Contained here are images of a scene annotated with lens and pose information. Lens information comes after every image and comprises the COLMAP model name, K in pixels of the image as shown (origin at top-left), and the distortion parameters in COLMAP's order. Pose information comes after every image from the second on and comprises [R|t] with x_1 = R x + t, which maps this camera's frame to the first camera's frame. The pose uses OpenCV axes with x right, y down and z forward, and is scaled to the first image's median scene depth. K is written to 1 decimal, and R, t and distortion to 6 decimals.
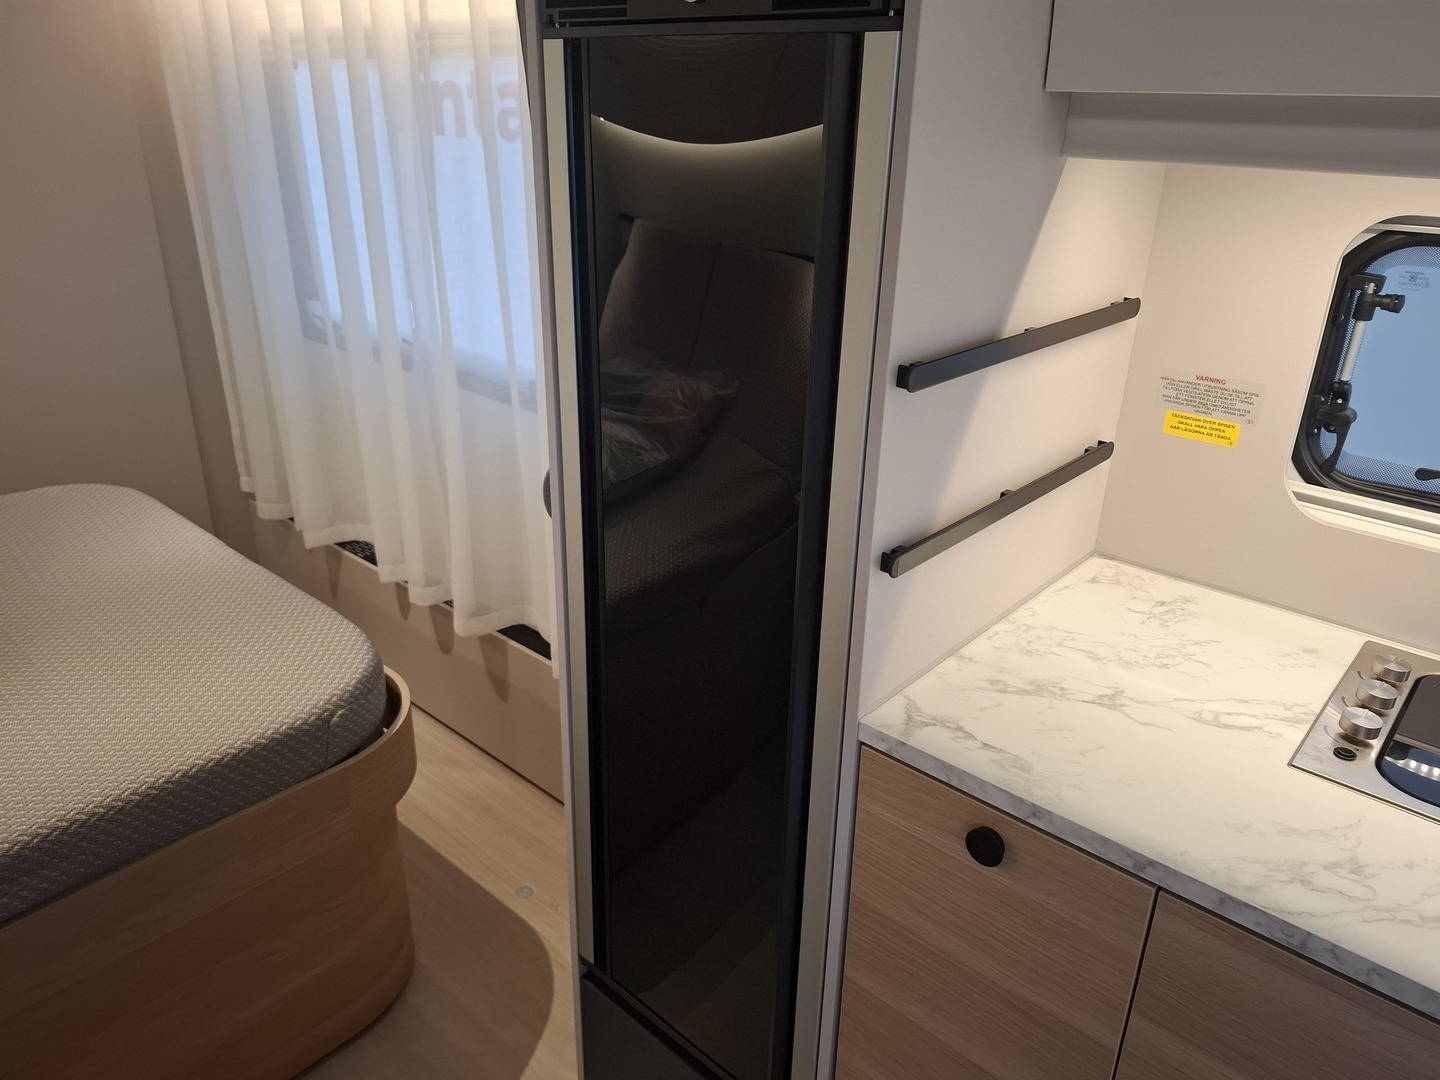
lens RADIAL K [[1012.3, 0, 739.1], [0, 1012.3, 537.0], [0, 0, 1]] dist [0.070191, -0.047862]
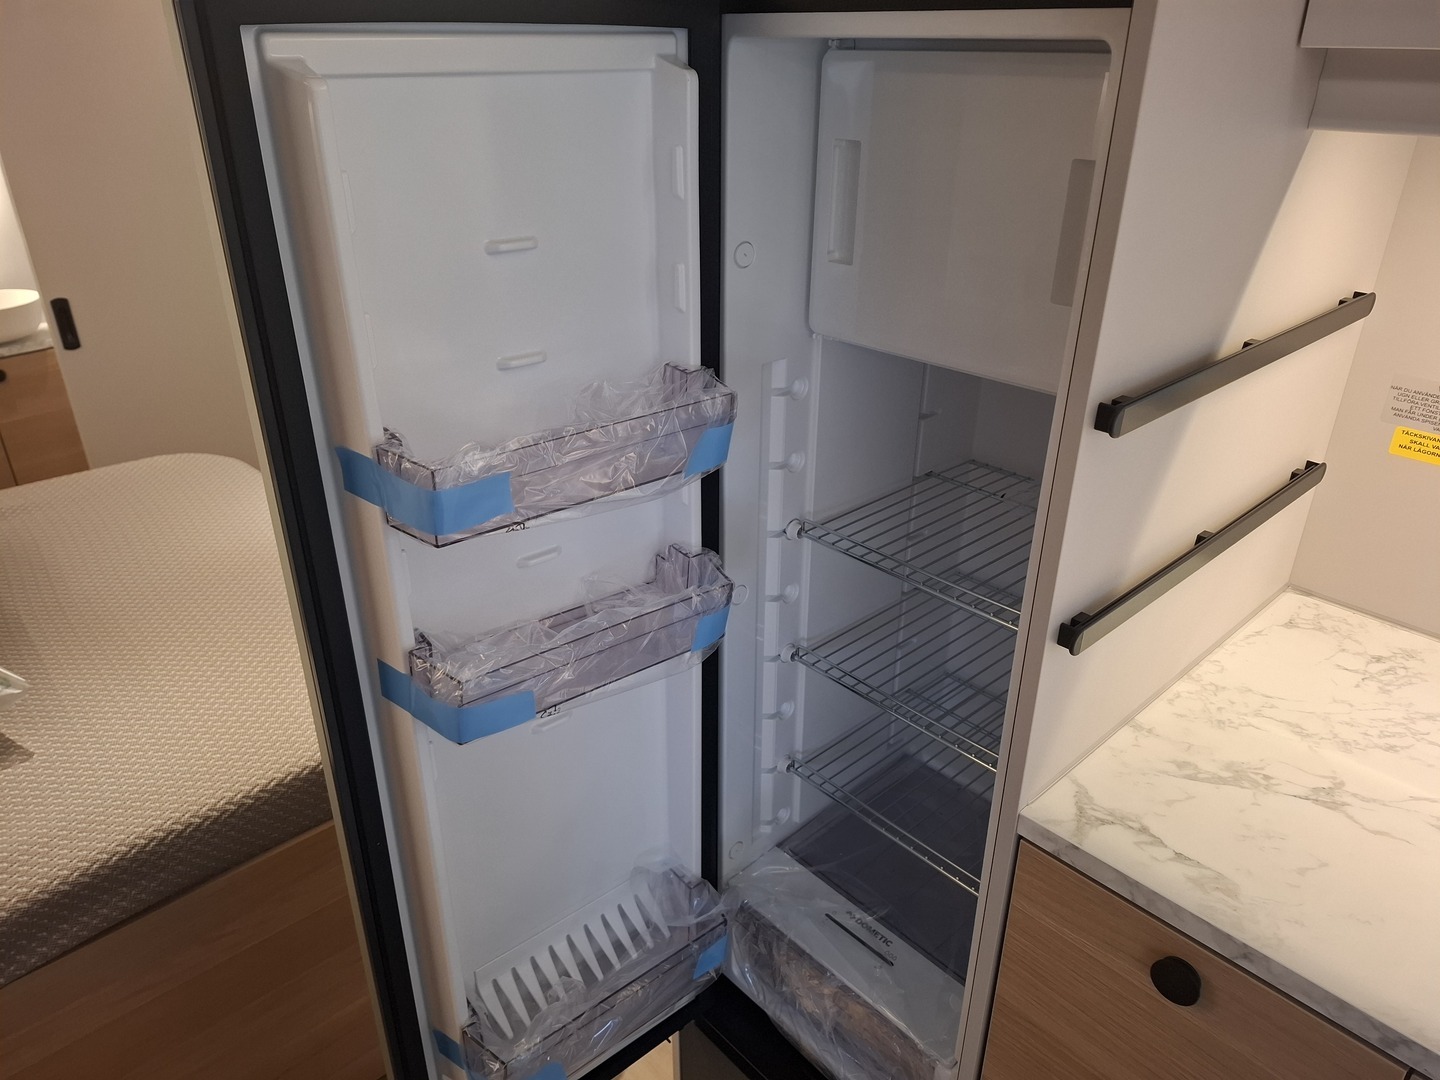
lens RADIAL K [[1008.7, 0, 726.1], [0, 1008.7, 532.8], [0, 0, 1]] dist [0.062178, -0.060648]
pose [[0.994759, 0.026221, -0.098827, -0.042079], [-0.020348, 0.997992, 0.059975, -0.086649], [0.100201, -0.057650, 0.993296, 0.133684]]
